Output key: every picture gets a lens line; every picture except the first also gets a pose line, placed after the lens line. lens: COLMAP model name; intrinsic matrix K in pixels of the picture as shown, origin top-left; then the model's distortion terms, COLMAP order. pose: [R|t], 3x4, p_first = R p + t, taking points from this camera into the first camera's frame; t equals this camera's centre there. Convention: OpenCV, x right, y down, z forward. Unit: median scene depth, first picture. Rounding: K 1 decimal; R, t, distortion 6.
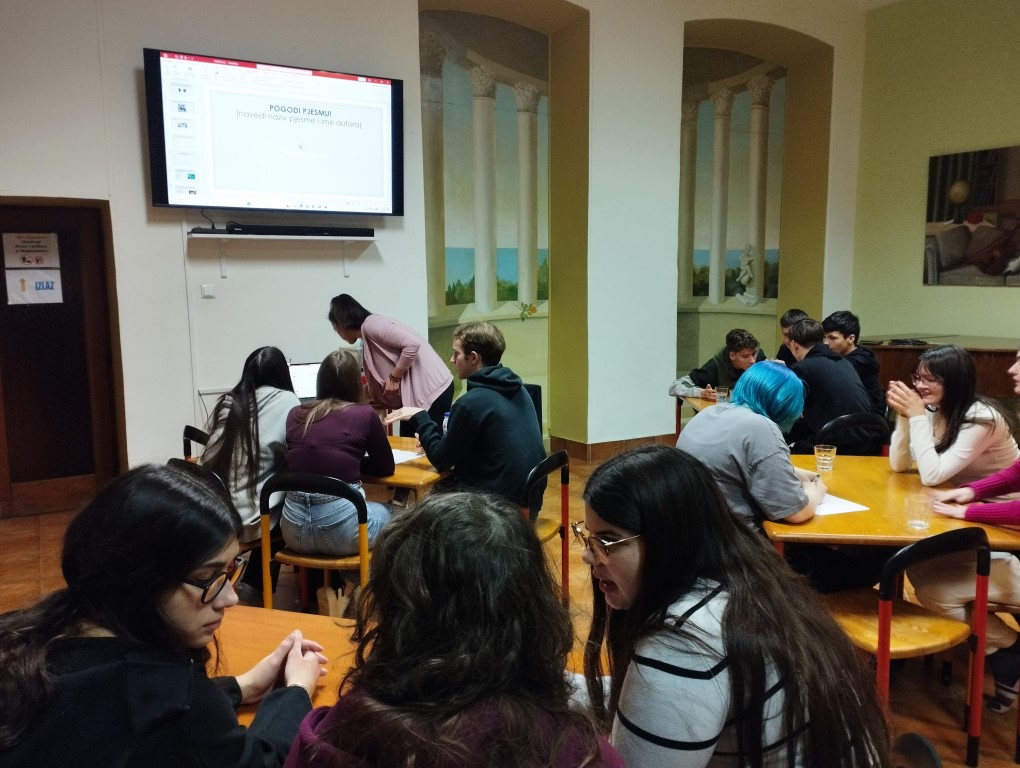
lens RADIAL K [[744.5, 0, 510.0], [0, 744.5, 384.0], [0, 0, 1]] dist [0.022861, -0.001255]
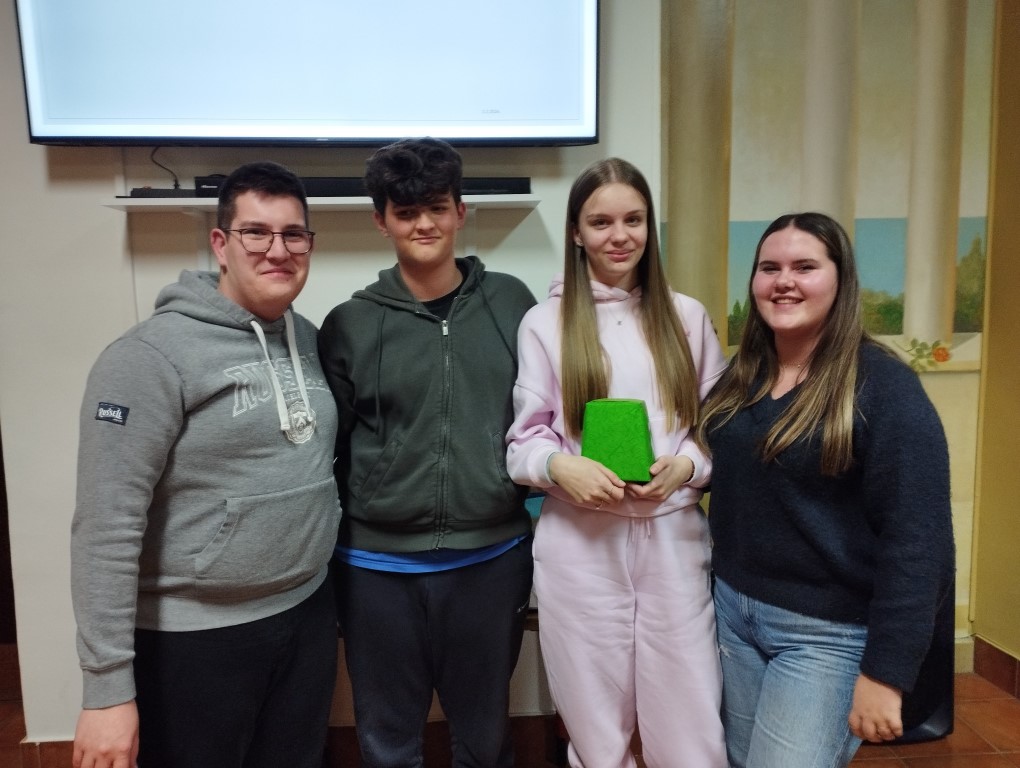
lens RADIAL K [[847.8, 0, 510.0], [0, 847.8, 384.0], [0, 0, 1]] dist [0.029512, -0.002544]
pose [[0.900611, 0.038874, -0.432883, 0.021261], [-0.050978, 0.998565, -0.016386, -0.062585], [0.431625, 0.036825, 0.901301, 0.440732]]
